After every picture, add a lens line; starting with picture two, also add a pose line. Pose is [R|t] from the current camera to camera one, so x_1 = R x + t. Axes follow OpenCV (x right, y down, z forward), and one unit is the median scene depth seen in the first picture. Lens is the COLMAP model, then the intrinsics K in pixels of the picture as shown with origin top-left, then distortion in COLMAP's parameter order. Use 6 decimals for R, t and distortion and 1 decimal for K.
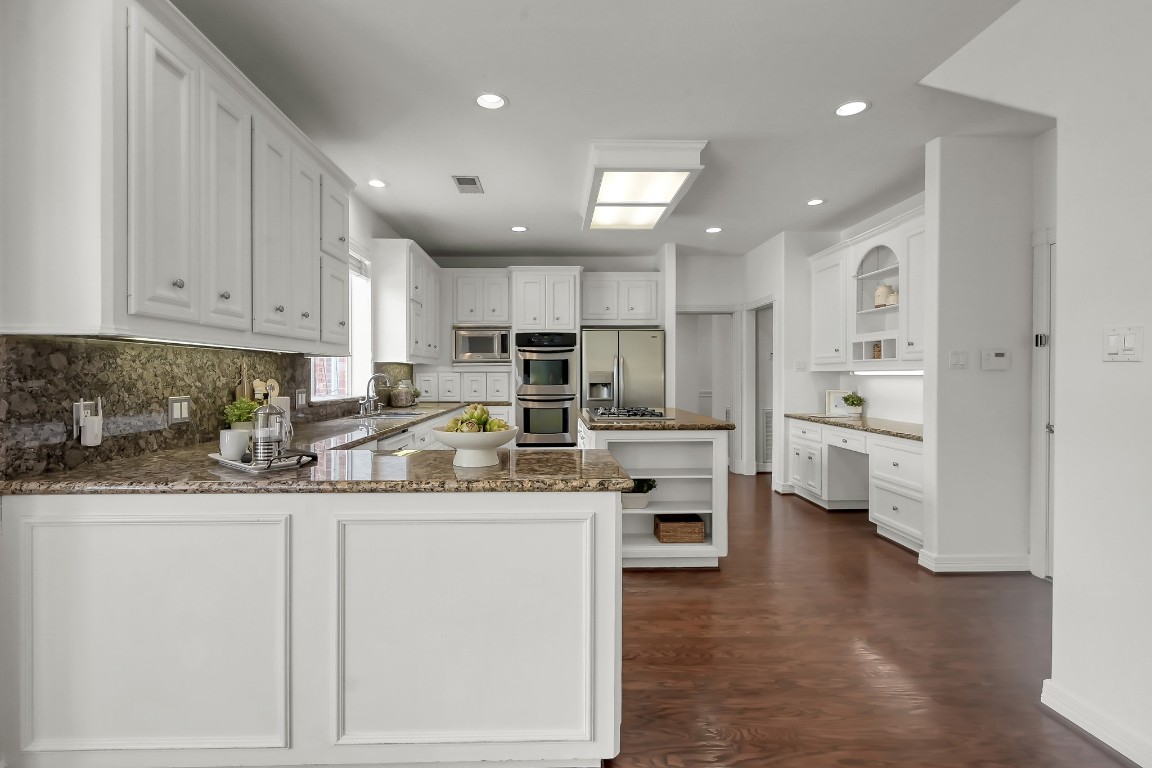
lens RADIAL K [[519.0, 0, 571.4], [0, 519.0, 376.7], [0, 0, 1]] dist [-0.005313, 0.000699]
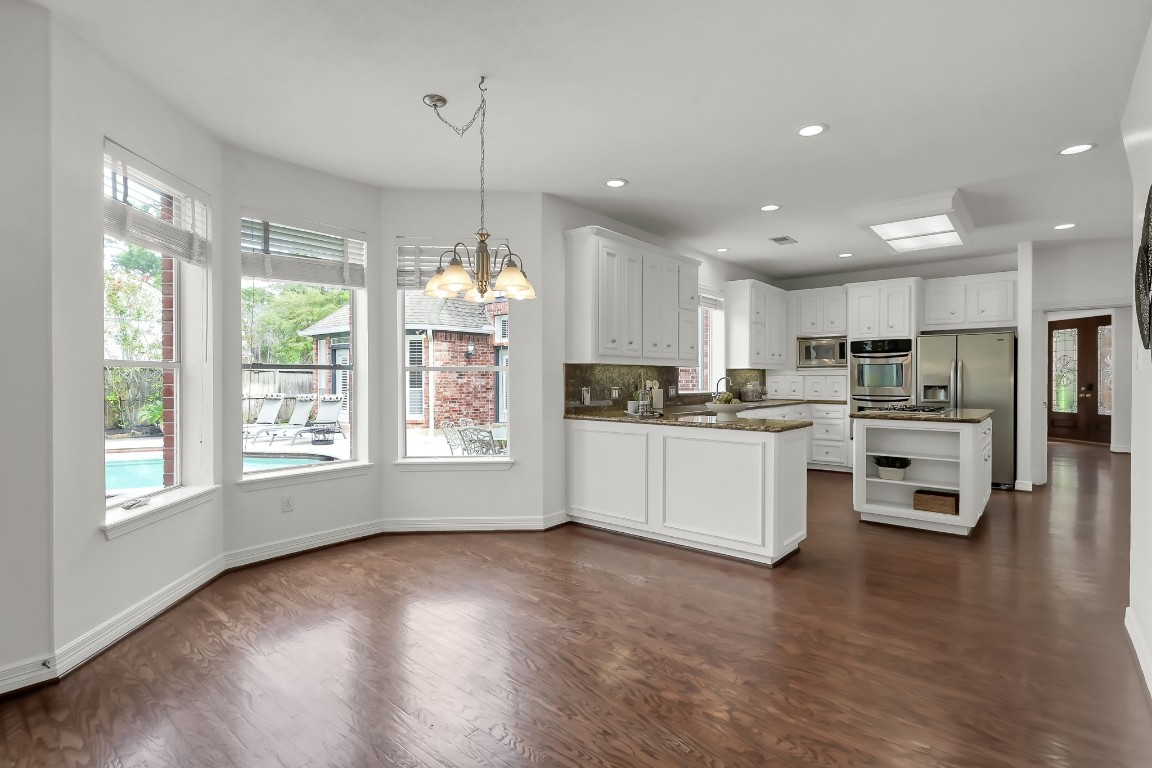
lens RADIAL K [[556.7, 0, 567.1], [0, 556.7, 377.9], [0, 0, 1]] dist [-0.010342, 0.000103]
pose [[0.734685, 0.002998, -0.678402, 0.351159], [-0.003788, 0.999993, 0.000317, -0.001386], [0.678398, 0.002336, 0.734691, -0.440463]]
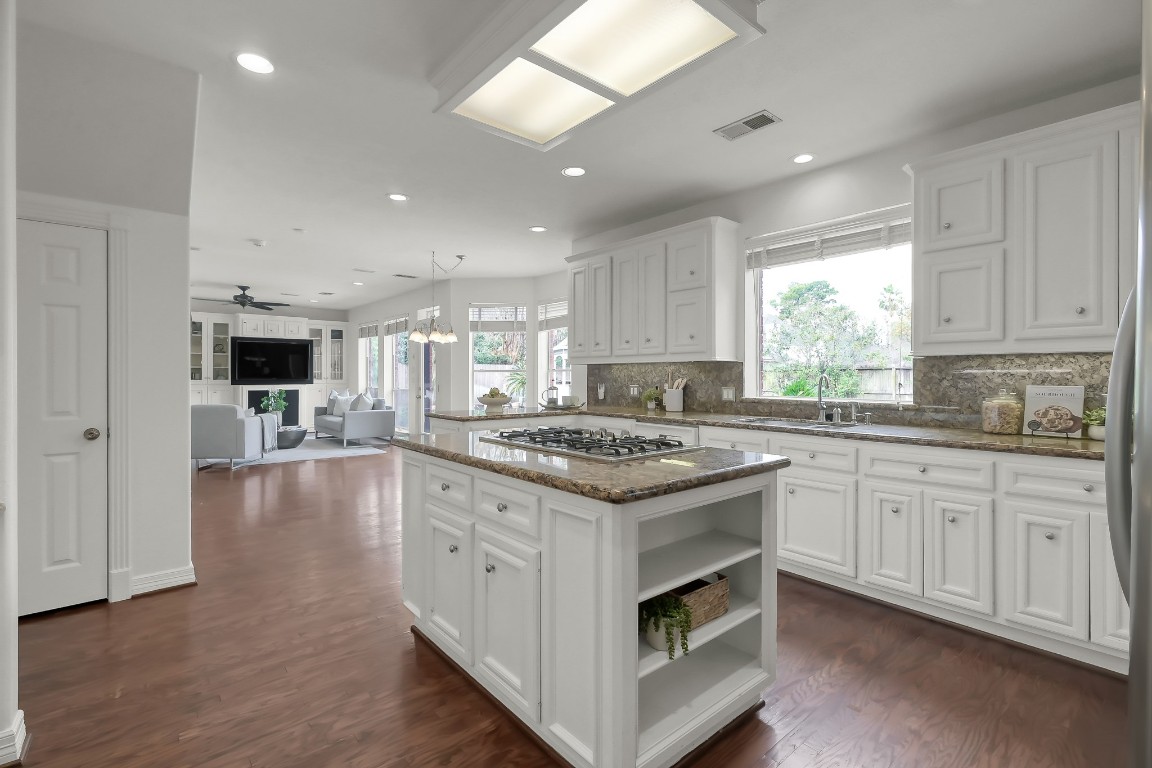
lens RADIAL K [[519.0, 0, 581.9], [0, 519.0, 378.1], [0, 0, 1]] dist [-0.005313, 0.000699]
pose [[-0.780604, 0.004195, -0.625011, 0.425760], [-0.001019, 0.999968, 0.007984, -0.005564], [0.625025, 0.006869, -0.780575, 1.316031]]
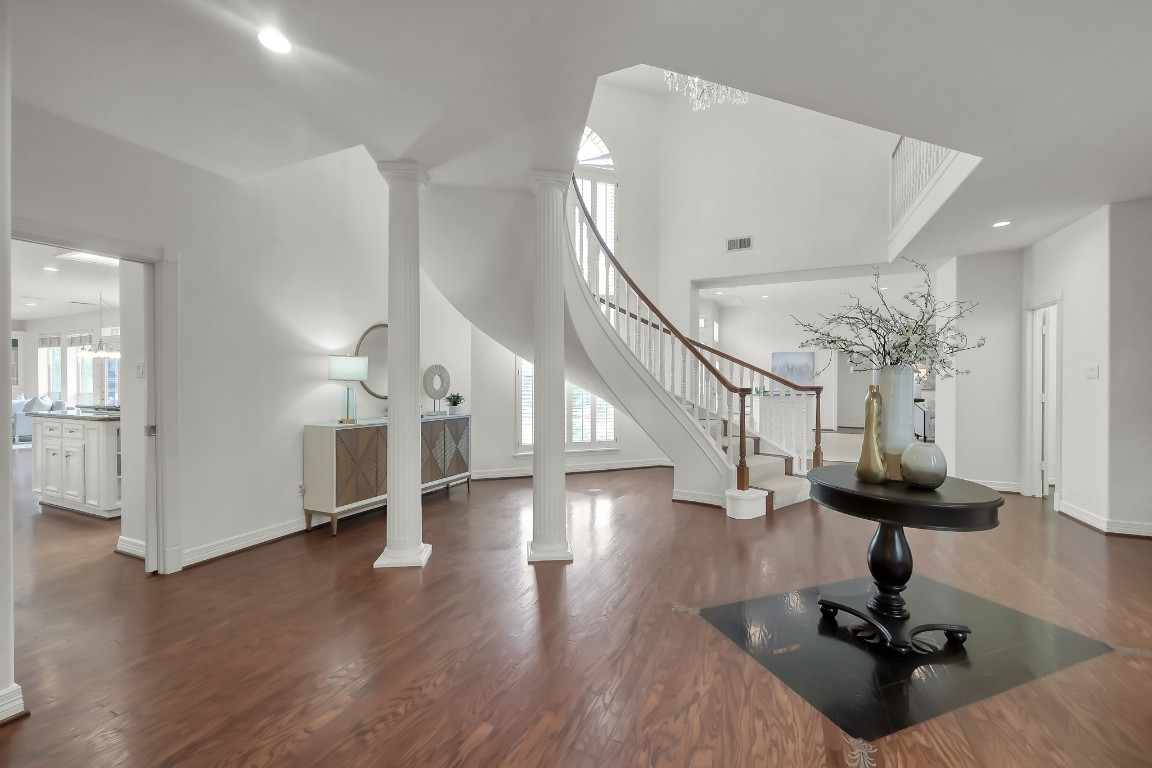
lens RADIAL K [[465.6, 0, 579.1], [0, 465.6, 385.3], [0, 0, 1]] dist [-0.002548, 0.000083]
pose [[-0.450101, 0.010520, -0.892916, 0.598225], [0.000195, 0.999932, 0.011682, -0.007132], [0.892978, 0.005084, -0.450072, 2.299506]]
